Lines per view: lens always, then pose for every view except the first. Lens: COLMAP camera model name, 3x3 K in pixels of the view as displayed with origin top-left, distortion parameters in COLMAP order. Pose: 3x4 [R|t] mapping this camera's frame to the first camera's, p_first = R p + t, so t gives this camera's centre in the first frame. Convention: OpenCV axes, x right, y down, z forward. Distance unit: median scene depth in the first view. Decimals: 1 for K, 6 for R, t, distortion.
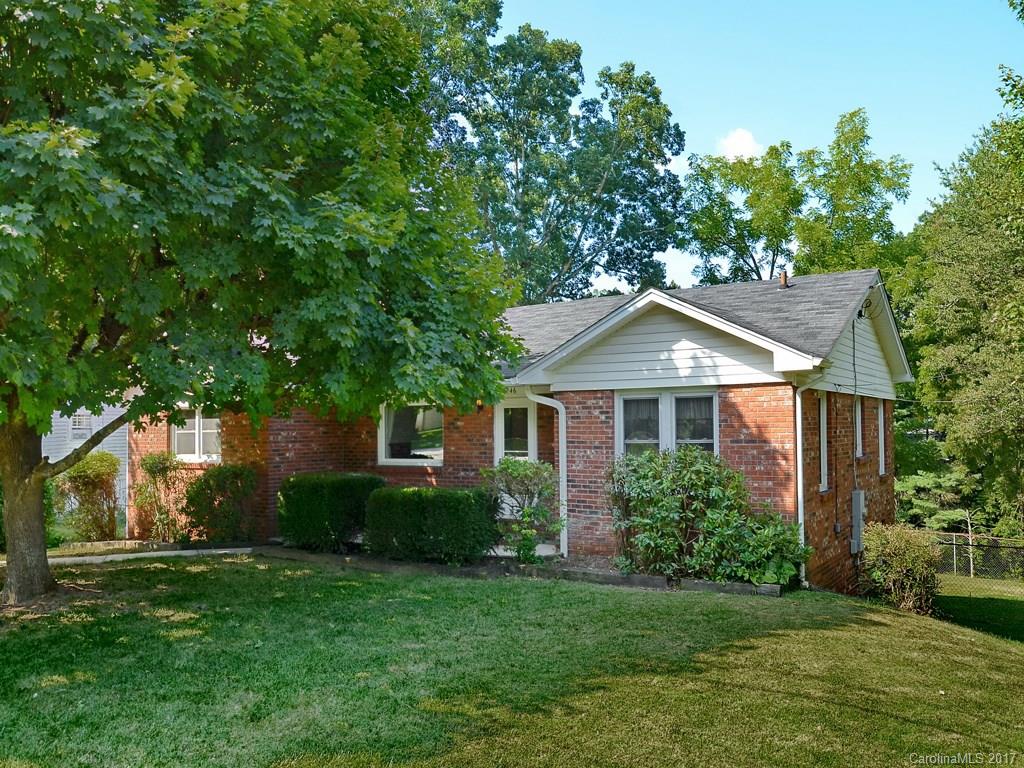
lens RADIAL K [[873.9, 0, 512.0], [0, 873.9, 384.0], [0, 0, 1]] dist [0.003610, 0.000415]
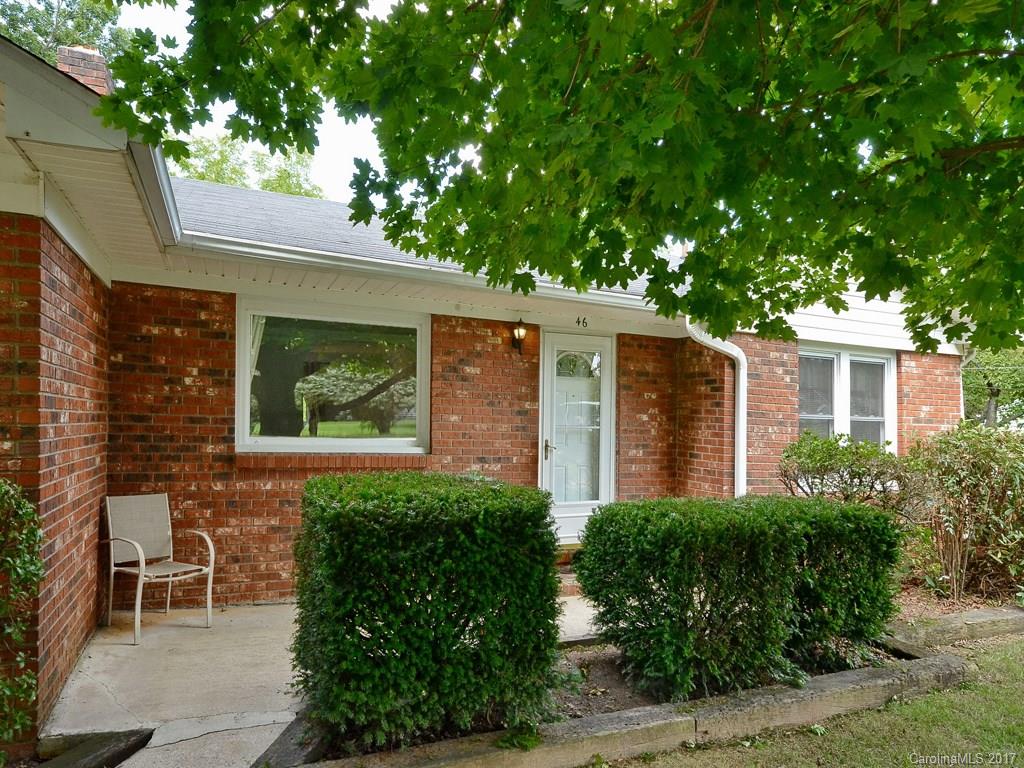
lens RADIAL K [[646.7, 0, 512.0], [0, 646.7, 384.0], [0, 0, 1]] dist [0.001705, 0.000838]
pose [[0.529896, 0.076059, 0.844645, -0.368468], [-0.076584, 0.996192, -0.041660, 0.067460], [-0.844598, -0.042611, 0.533703, 0.778275]]
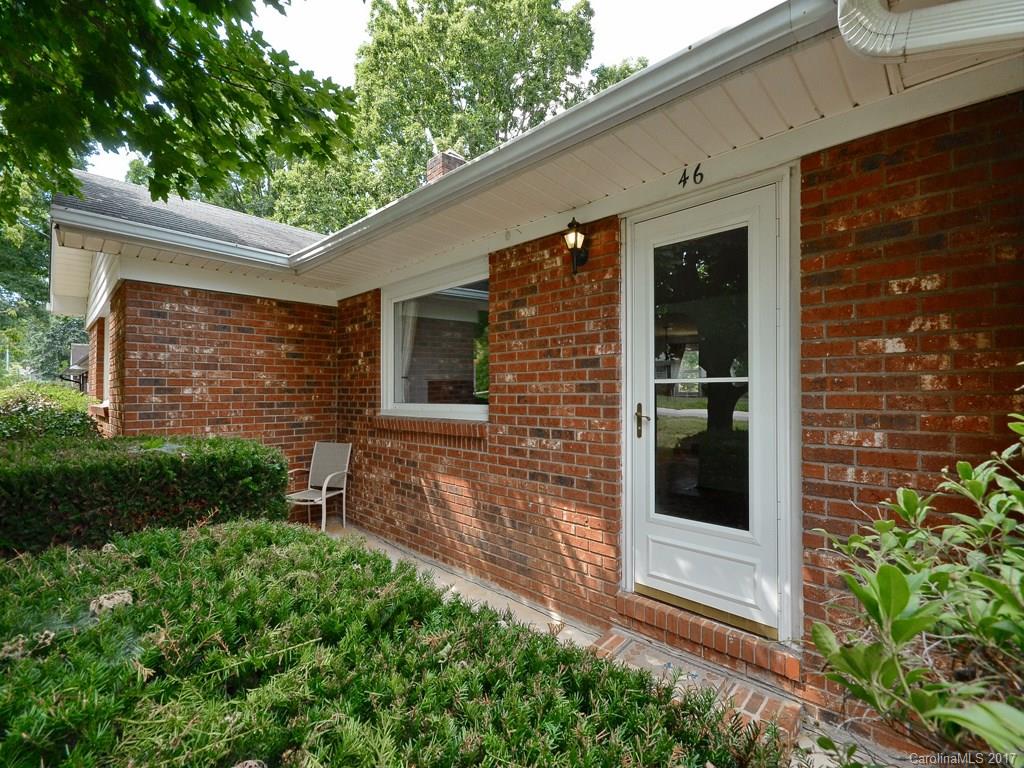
lens RADIAL K [[450.3, 0, 518.4], [0, 450.3, 390.3], [0, 0, 1]] dist [0.001798, 0.000027]
pose [[0.985195, 0.008361, -0.171236, -0.028881], [-0.001795, 0.999258, 0.038463, 0.072019], [0.171430, -0.037586, 0.984479, 0.804596]]
